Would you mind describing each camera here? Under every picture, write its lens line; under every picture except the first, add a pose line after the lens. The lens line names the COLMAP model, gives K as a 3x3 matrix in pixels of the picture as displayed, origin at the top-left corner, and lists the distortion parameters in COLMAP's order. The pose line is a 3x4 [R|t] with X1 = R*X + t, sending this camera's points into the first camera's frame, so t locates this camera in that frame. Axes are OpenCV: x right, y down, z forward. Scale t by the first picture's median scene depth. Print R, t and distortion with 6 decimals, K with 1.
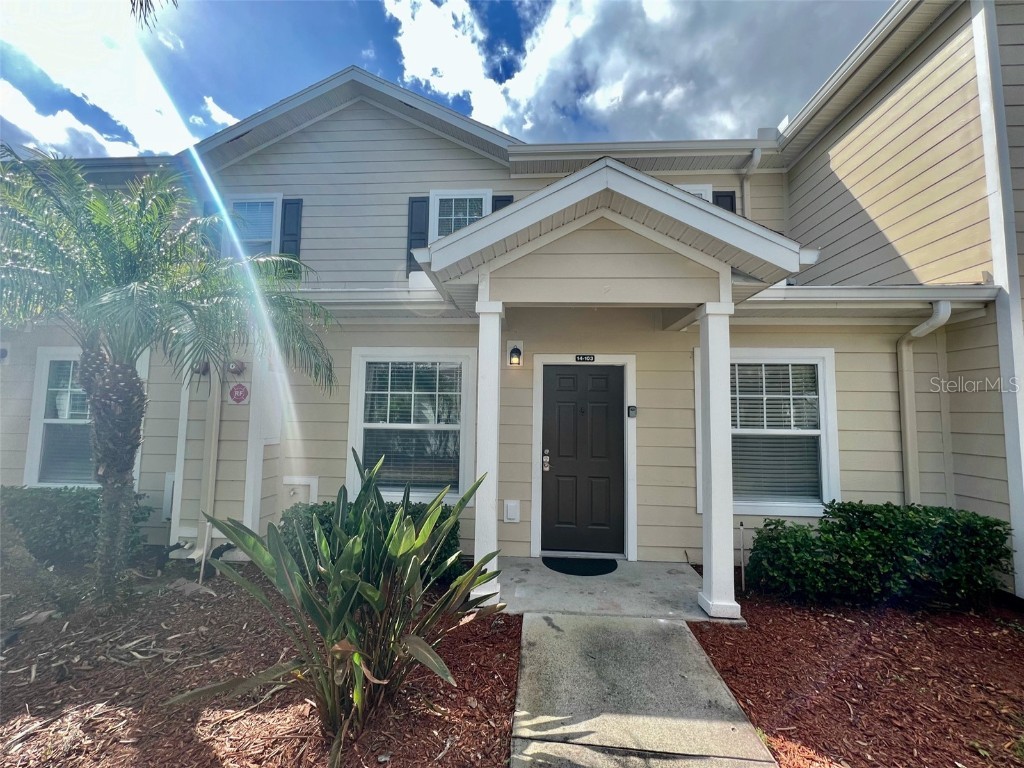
lens RADIAL K [[410.1, 0, 511.3], [0, 410.1, 380.9], [0, 0, 1]] dist [0.000045, 0.000708]
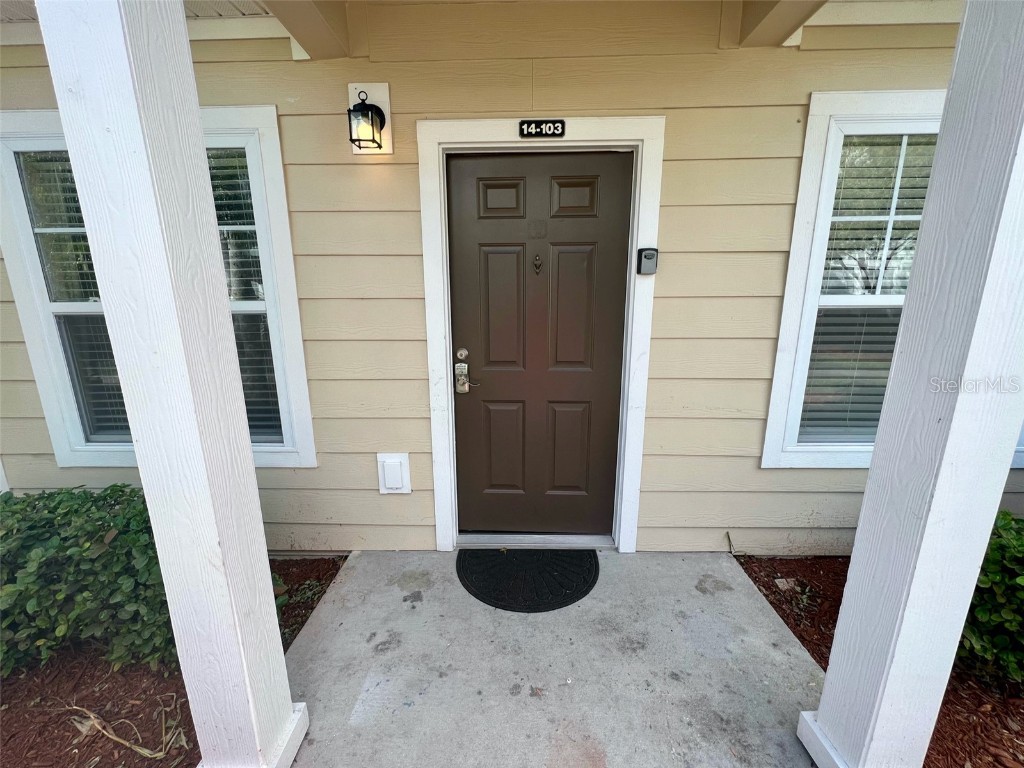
lens RADIAL K [[410.1, 0, 506.9], [0, 410.1, 382.7], [0, 0, 1]] dist [0.000045, 0.000708]
pose [[0.999175, -0.031732, 0.025361, 0.126511], [0.022633, 0.953327, 0.301091, 0.062287], [-0.033732, -0.300268, 0.953258, 0.536780]]
